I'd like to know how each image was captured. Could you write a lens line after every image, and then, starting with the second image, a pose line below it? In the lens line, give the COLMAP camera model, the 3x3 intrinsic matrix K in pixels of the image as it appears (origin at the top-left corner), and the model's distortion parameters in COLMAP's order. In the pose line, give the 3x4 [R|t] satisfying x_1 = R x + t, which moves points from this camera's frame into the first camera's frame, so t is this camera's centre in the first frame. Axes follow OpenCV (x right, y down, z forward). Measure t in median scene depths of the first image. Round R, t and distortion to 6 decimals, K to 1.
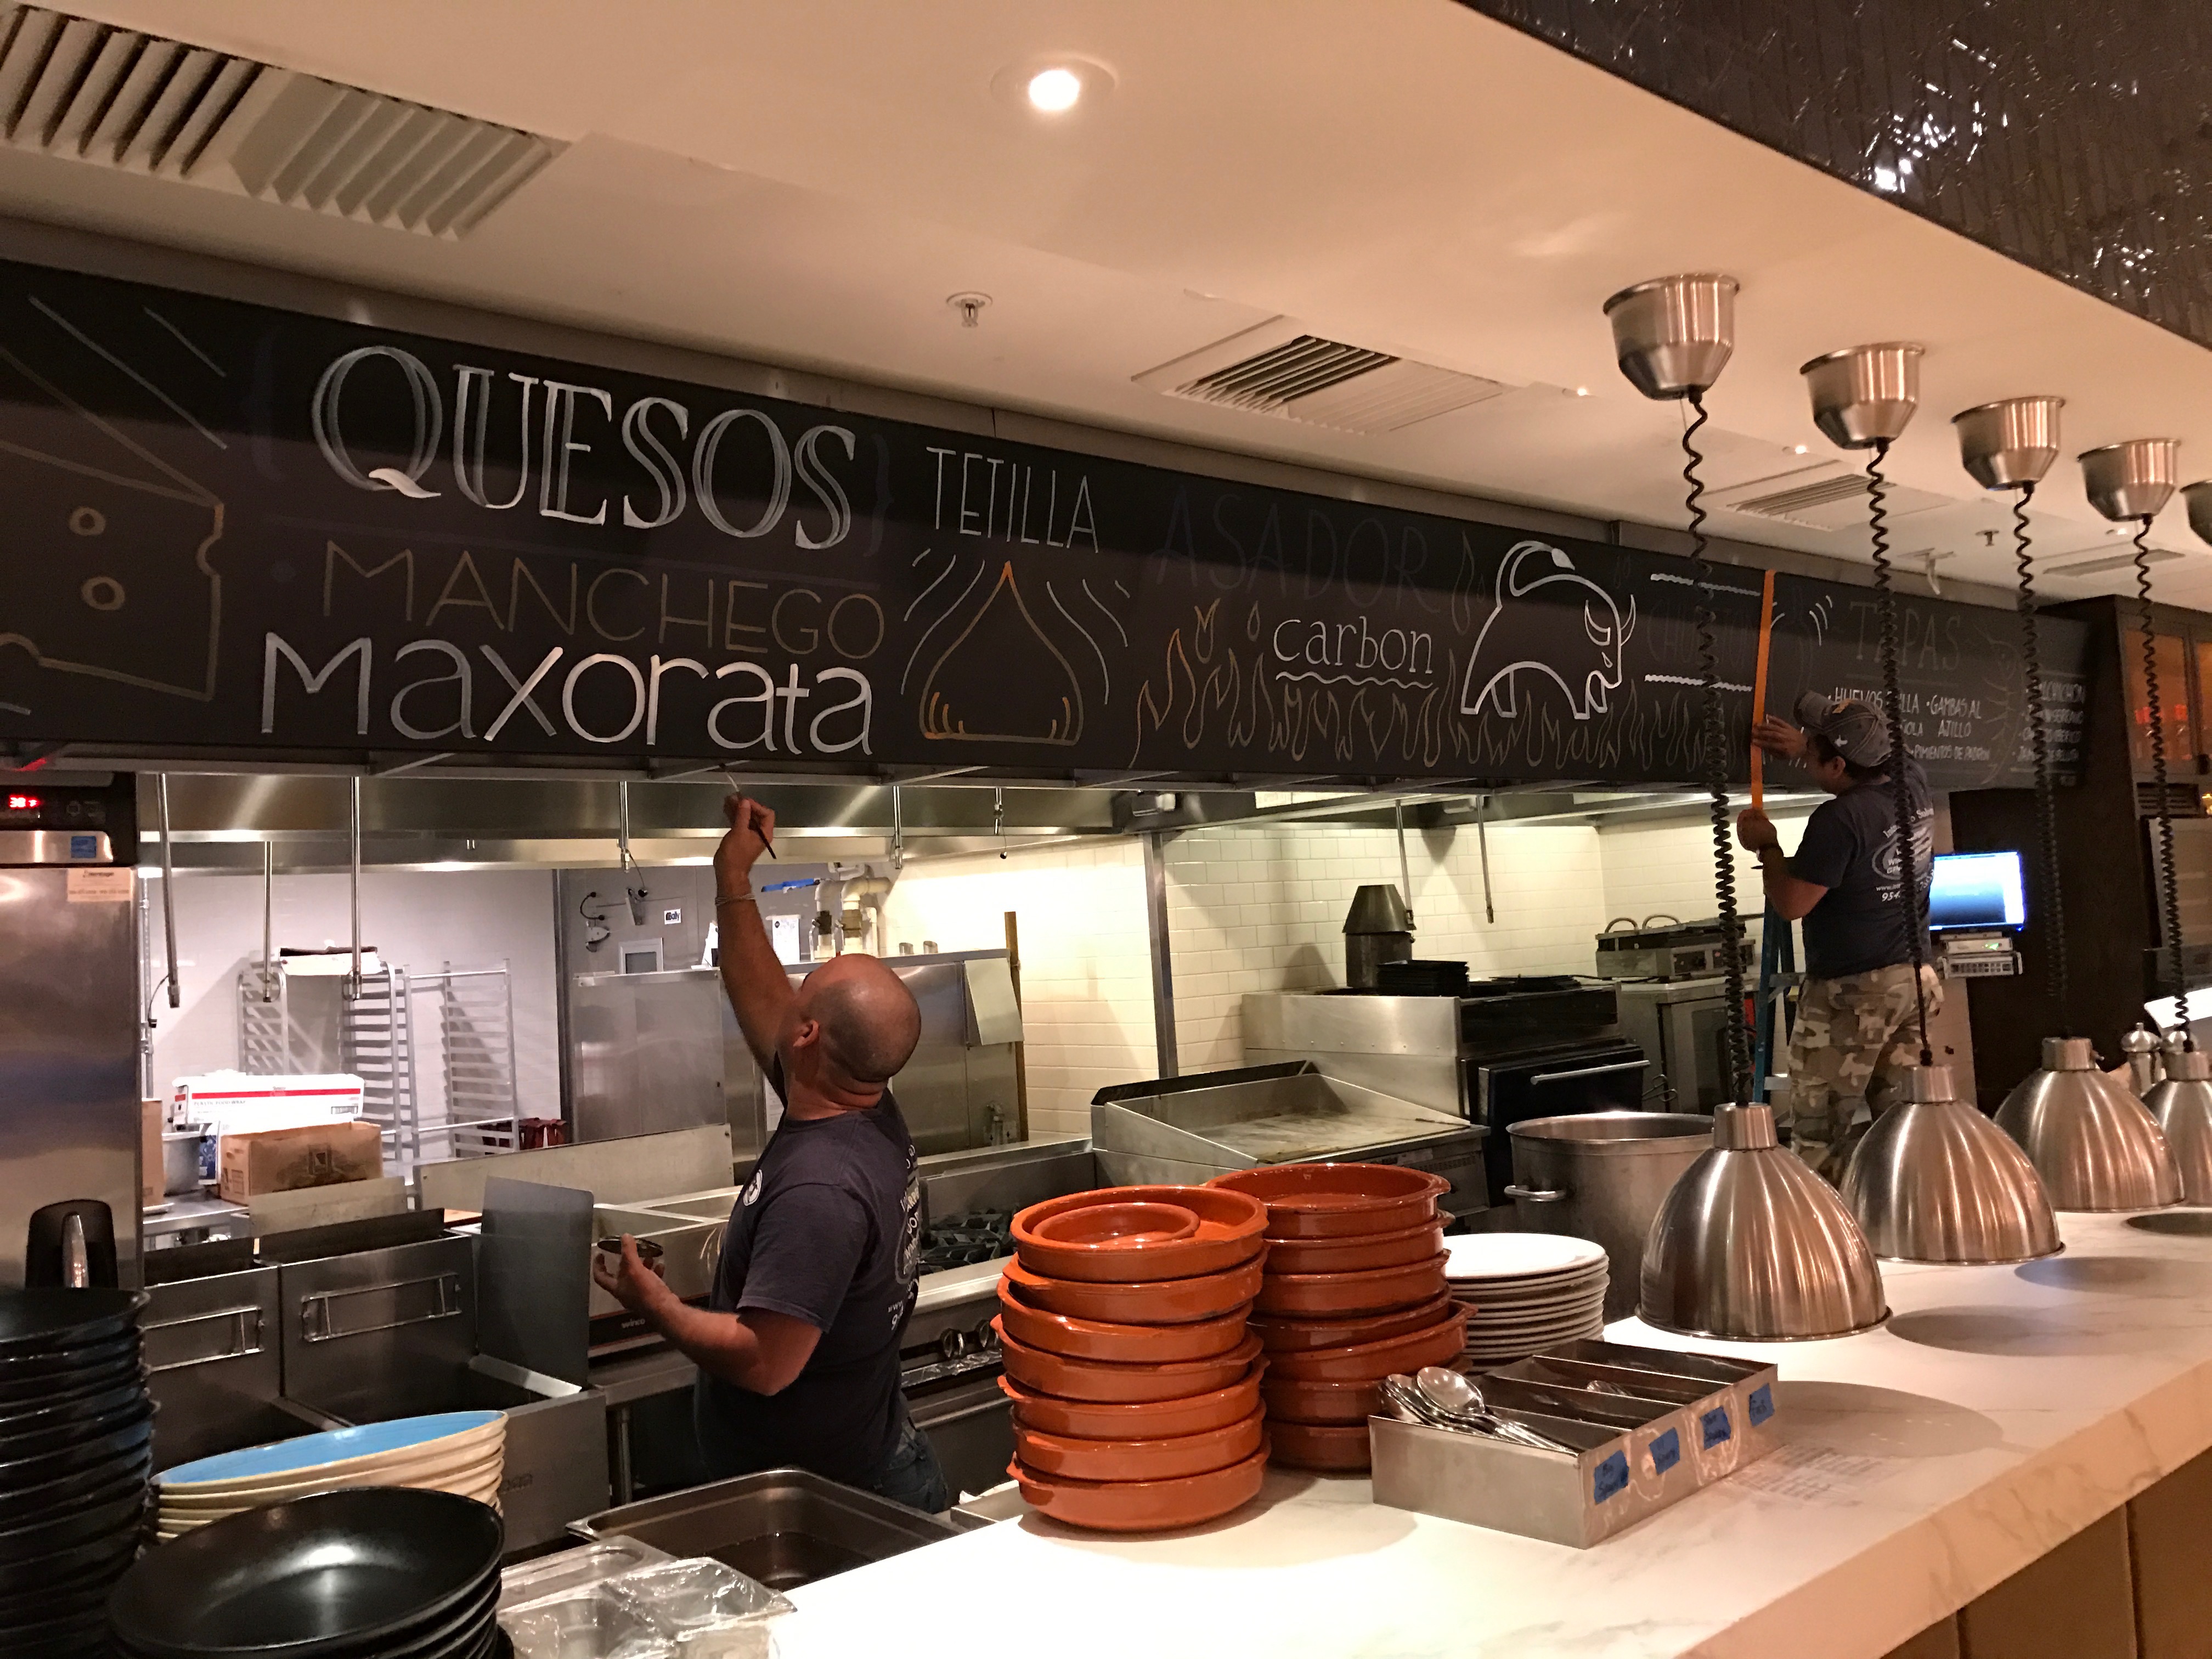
lens RADIAL K [[1836.8, 0, 1103.0], [0, 1836.8, 824.2], [0, 0, 1]] dist [0.028090, -0.041794]
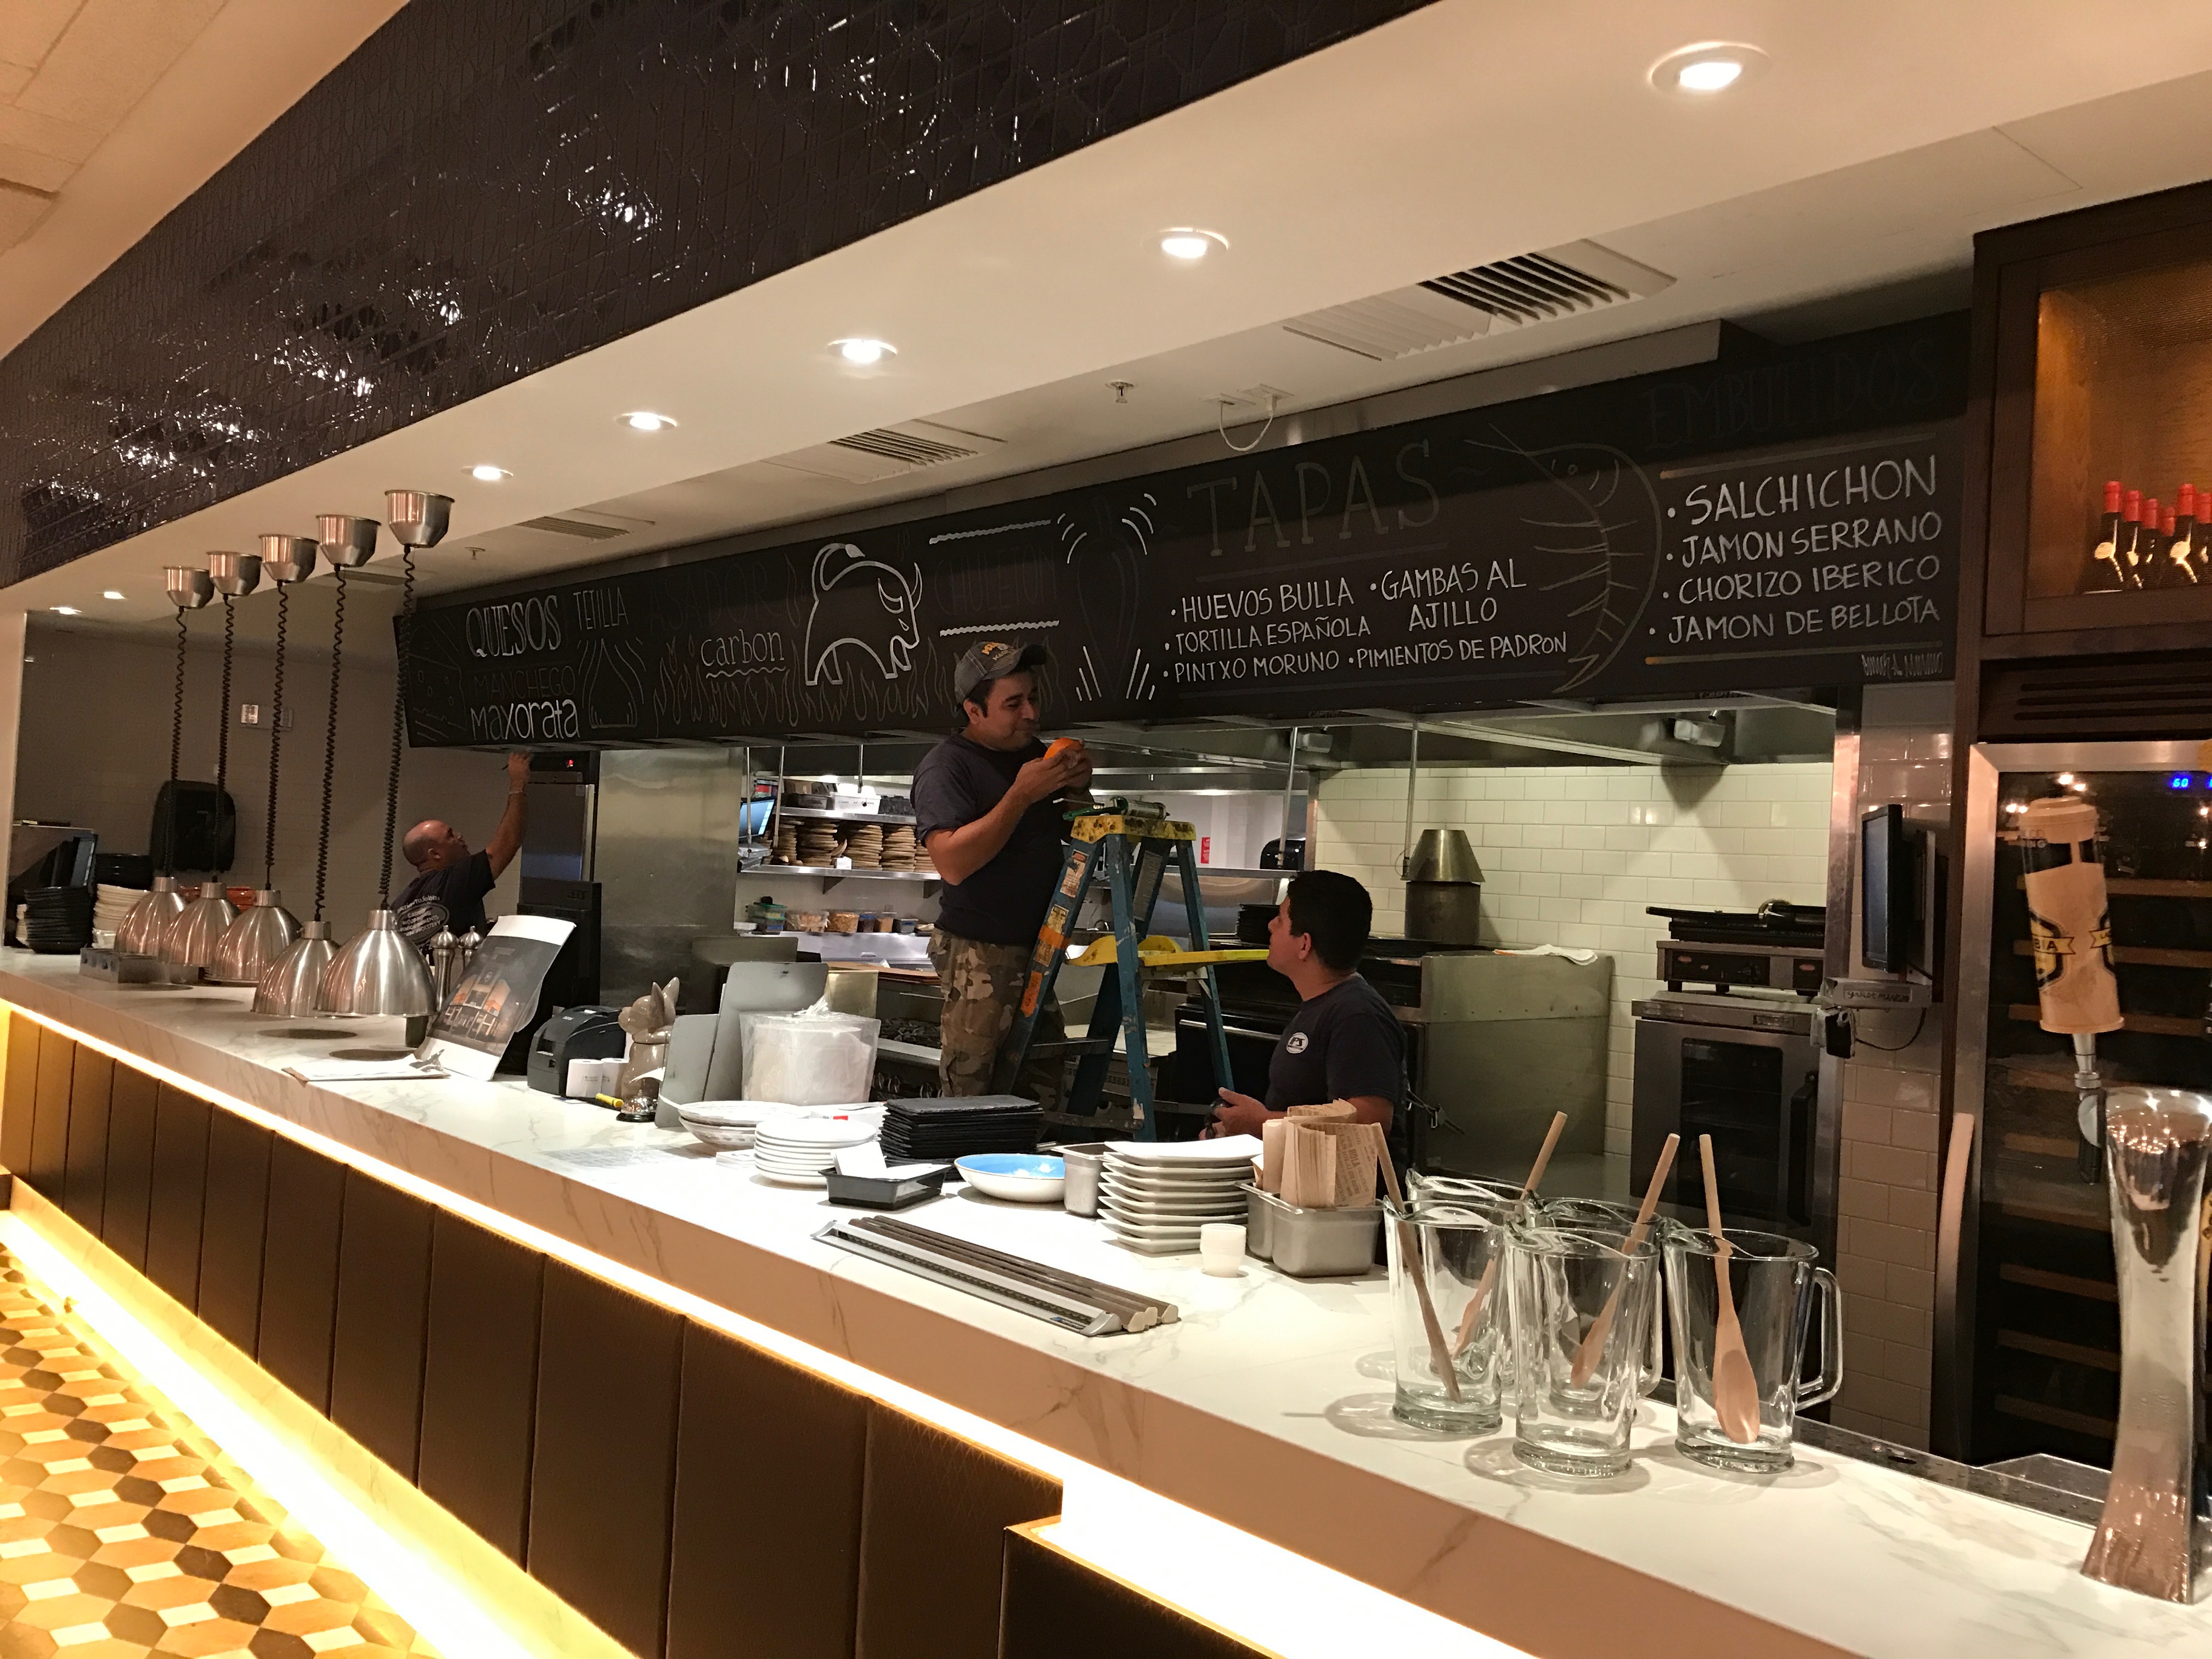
lens RADIAL K [[1836.8, 0, 1123.7], [0, 1836.8, 824.1], [0, 0, 1]] dist [0.028090, -0.041794]
pose [[0.001767, 0.033625, -0.999433, 1.648201], [0.009046, 0.999393, 0.033640, -0.002089], [0.999958, -0.009100, 0.001462, 1.310562]]
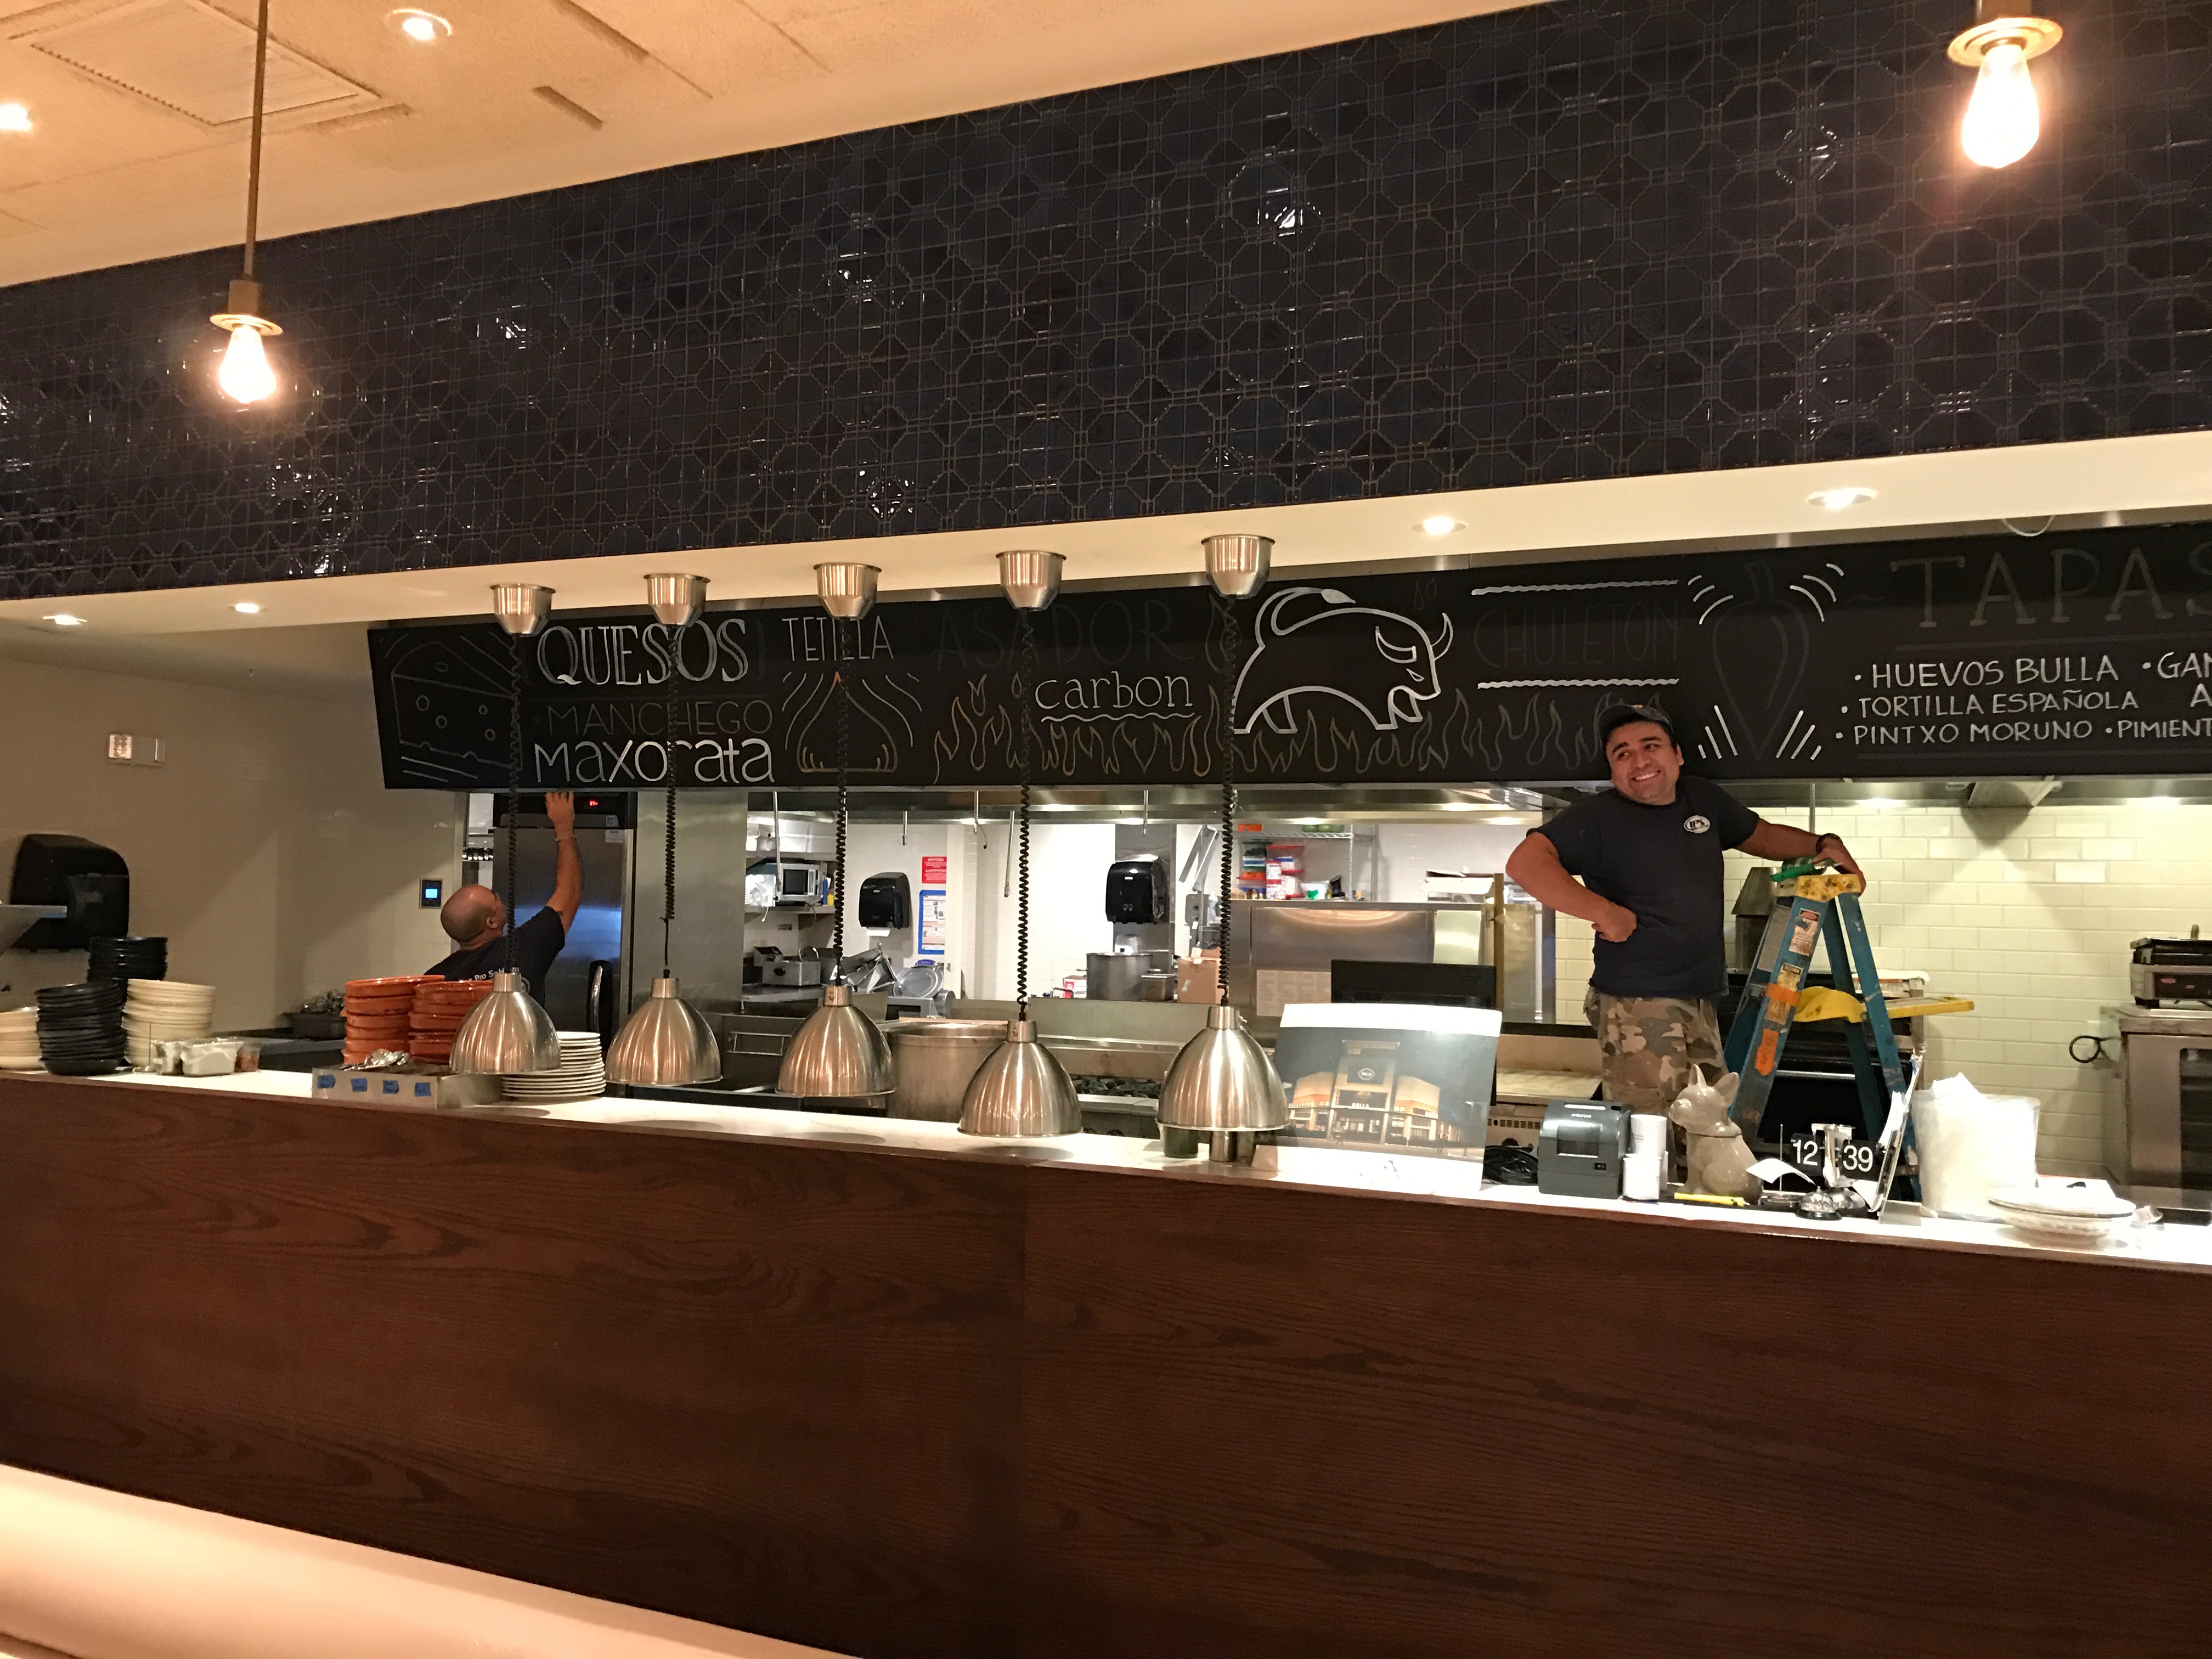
lens RADIAL K [[1836.8, 0, 1088.4], [0, 1836.8, 838.7], [0, 0, 1]] dist [0.028090, -0.041794]
pose [[0.401090, 0.039185, -0.915200, 1.414525], [0.013480, 0.998724, 0.048668, -0.054079], [0.915939, -0.031857, 0.400050, 0.421843]]
